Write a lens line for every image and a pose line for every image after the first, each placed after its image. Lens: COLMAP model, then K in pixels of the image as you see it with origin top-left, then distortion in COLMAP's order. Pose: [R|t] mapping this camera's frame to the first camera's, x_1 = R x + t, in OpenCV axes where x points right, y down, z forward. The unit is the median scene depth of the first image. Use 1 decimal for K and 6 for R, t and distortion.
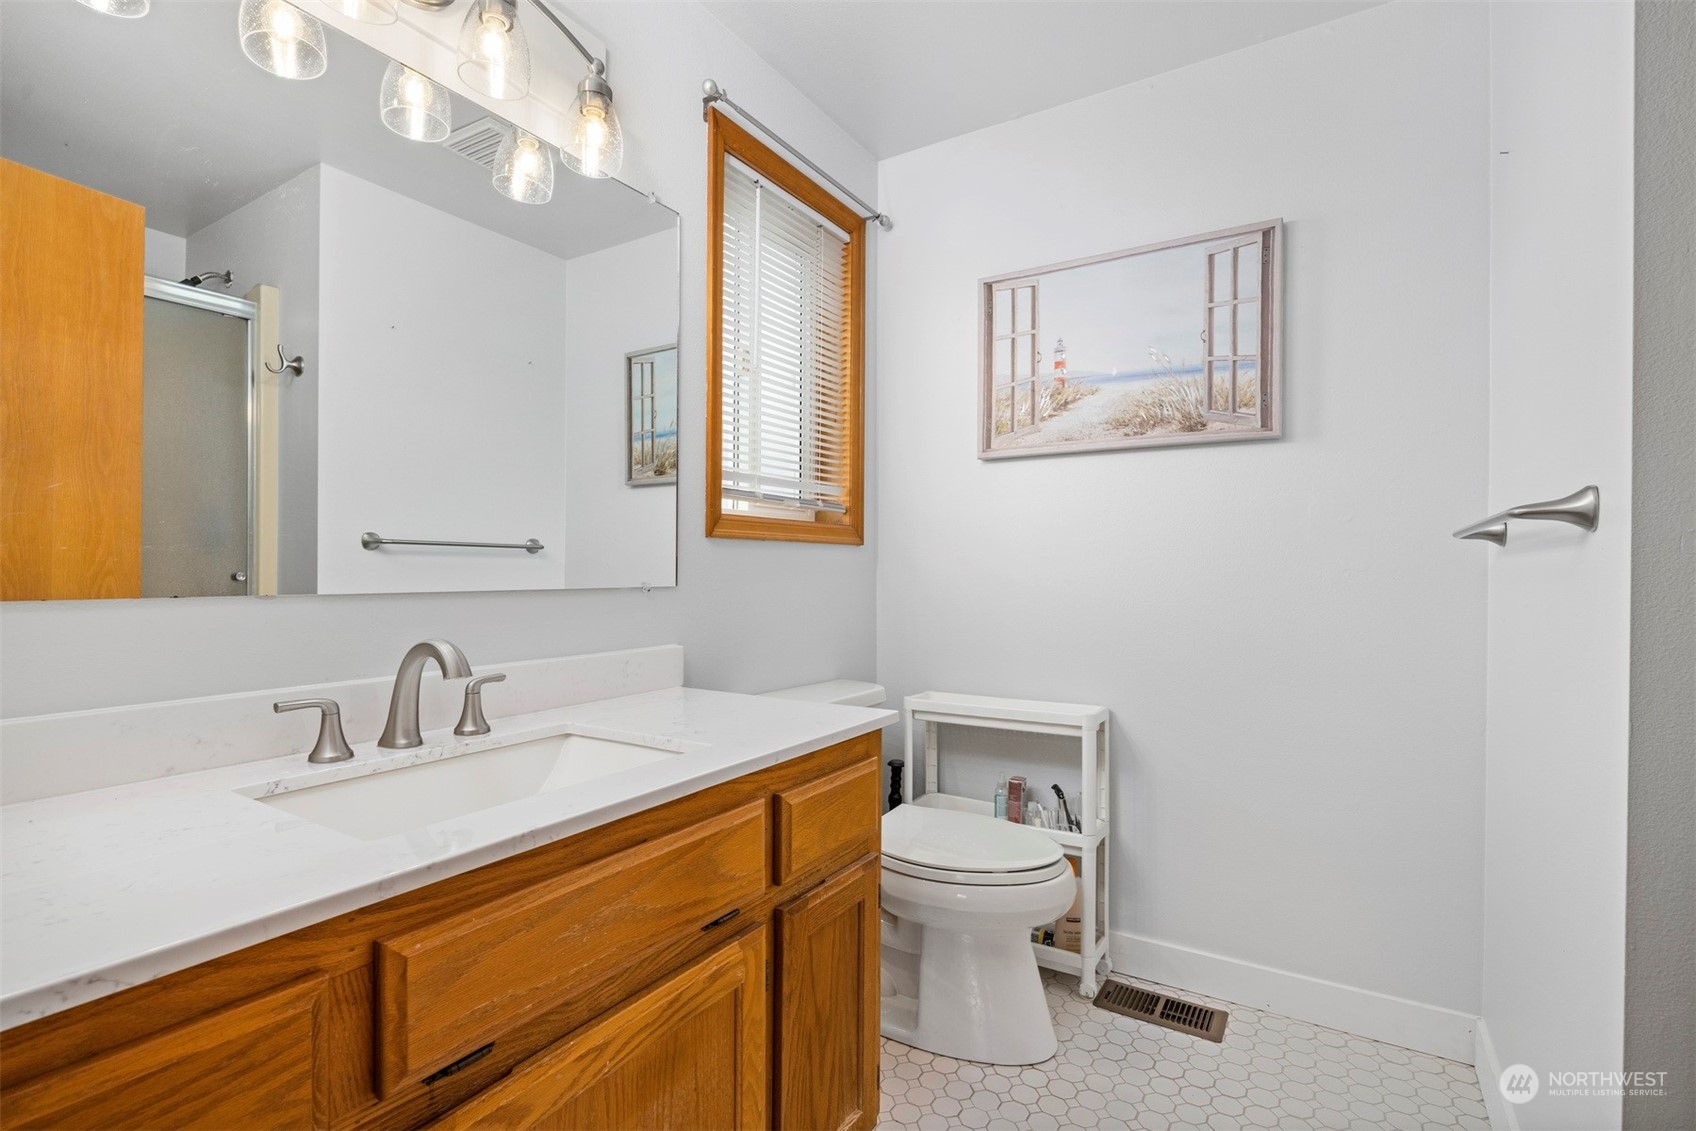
lens RADIAL K [[795.5, 0, 848.0], [0, 795.5, 565.5], [0, 0, 1]] dist [0.000510, 0.000332]
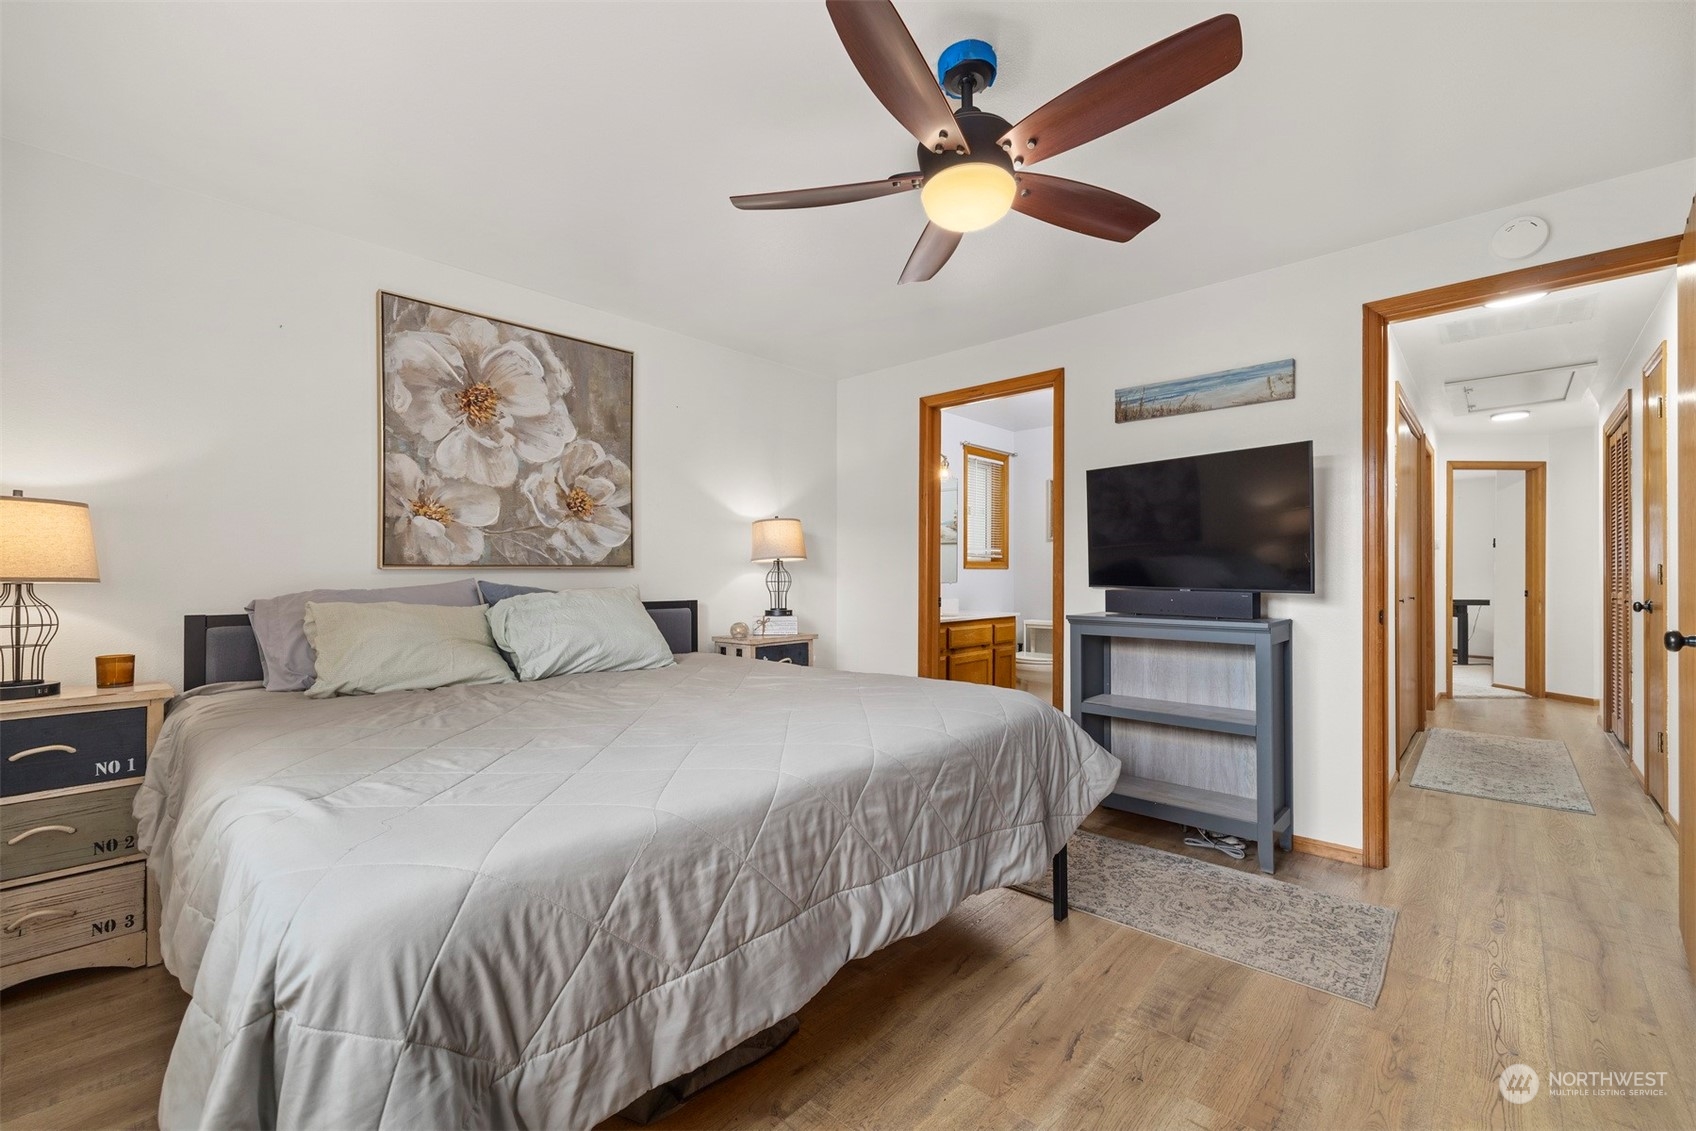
lens RADIAL K [[711.9, 0, 852.6], [0, 711.9, 569.2], [0, 0, 1]] dist [0.002597, 0.000235]
pose [[0.984223, -0.005920, -0.176836, -0.099025], [0.004572, 0.999957, -0.008028, -0.006496], [0.176876, 0.007093, 0.984208, -2.025524]]
